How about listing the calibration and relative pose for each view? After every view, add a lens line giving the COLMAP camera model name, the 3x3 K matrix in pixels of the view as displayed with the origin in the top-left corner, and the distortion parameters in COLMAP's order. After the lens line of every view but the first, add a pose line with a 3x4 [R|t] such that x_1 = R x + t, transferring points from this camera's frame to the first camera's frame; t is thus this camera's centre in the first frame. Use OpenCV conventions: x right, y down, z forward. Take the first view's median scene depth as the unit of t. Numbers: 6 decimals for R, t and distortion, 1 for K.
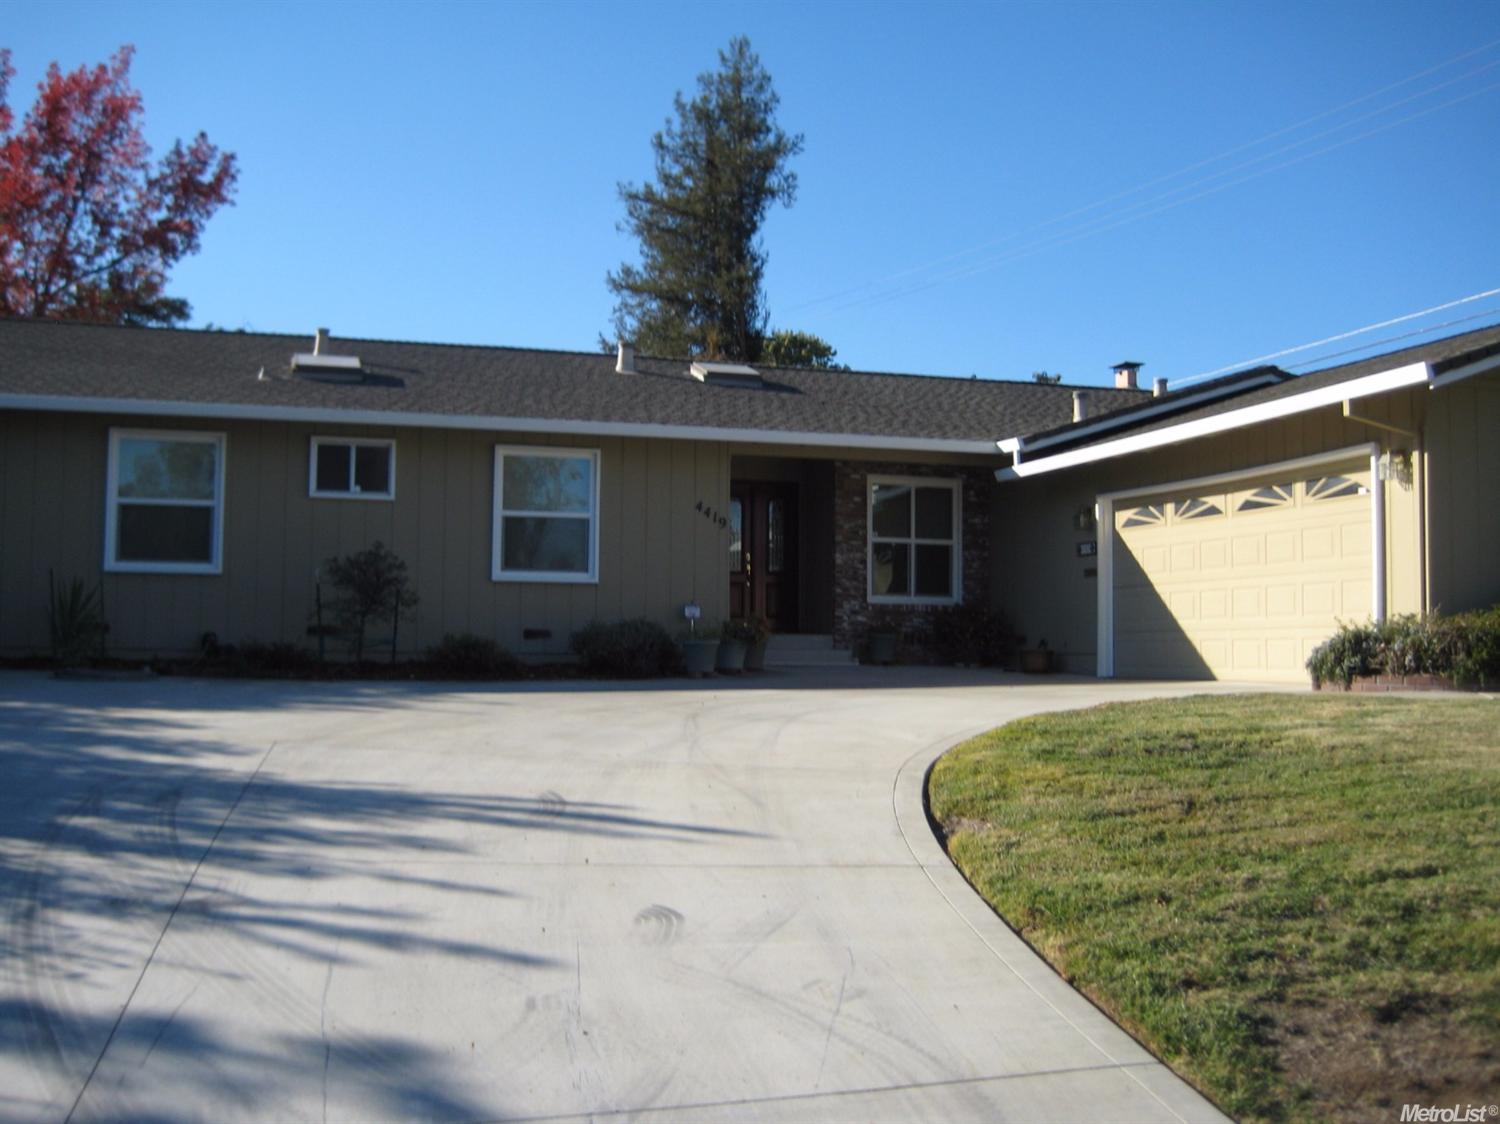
lens RADIAL K [[1520.5, 0, 747.5], [0, 1520.5, 555.8], [0, 0, 1]] dist [-0.096624, 0.000000]
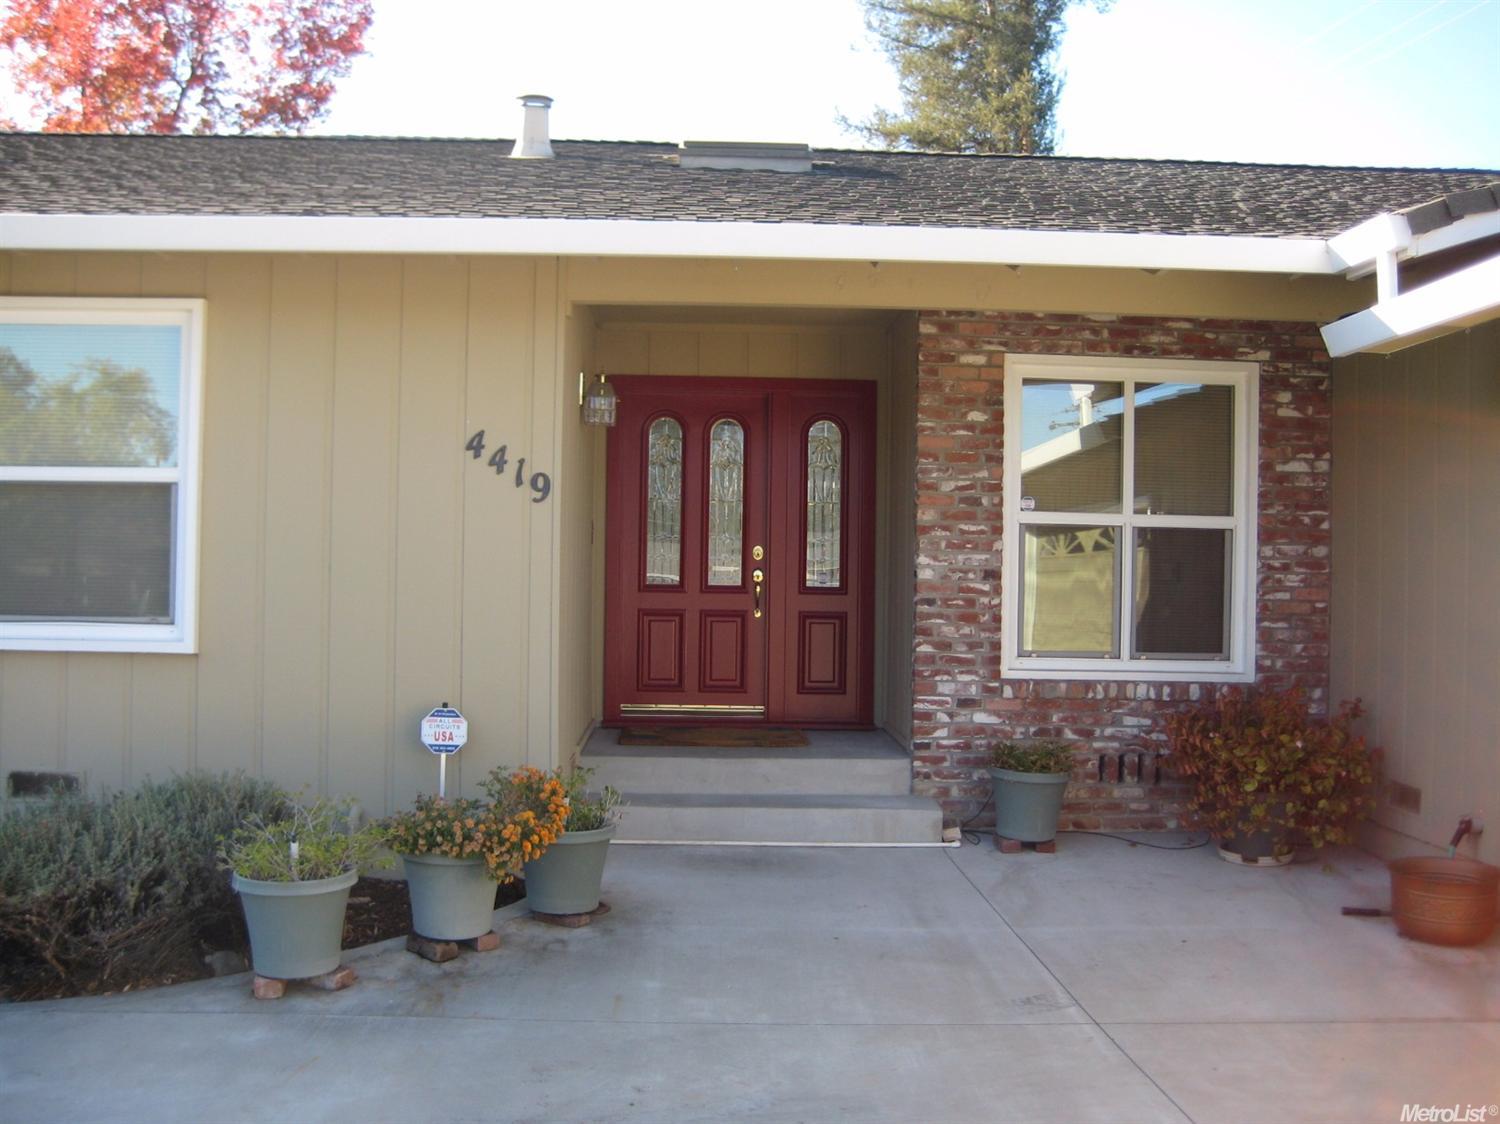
lens RADIAL K [[1520.5, 0, 754.9], [0, 1520.5, 568.1], [0, 0, 1]] dist [-0.096624, 0.000000]
pose [[0.966399, 0.006601, -0.256962, 0.117363], [0.008341, 0.998339, 0.057013, -0.020714], [0.256911, -0.057240, 0.964738, 0.598369]]
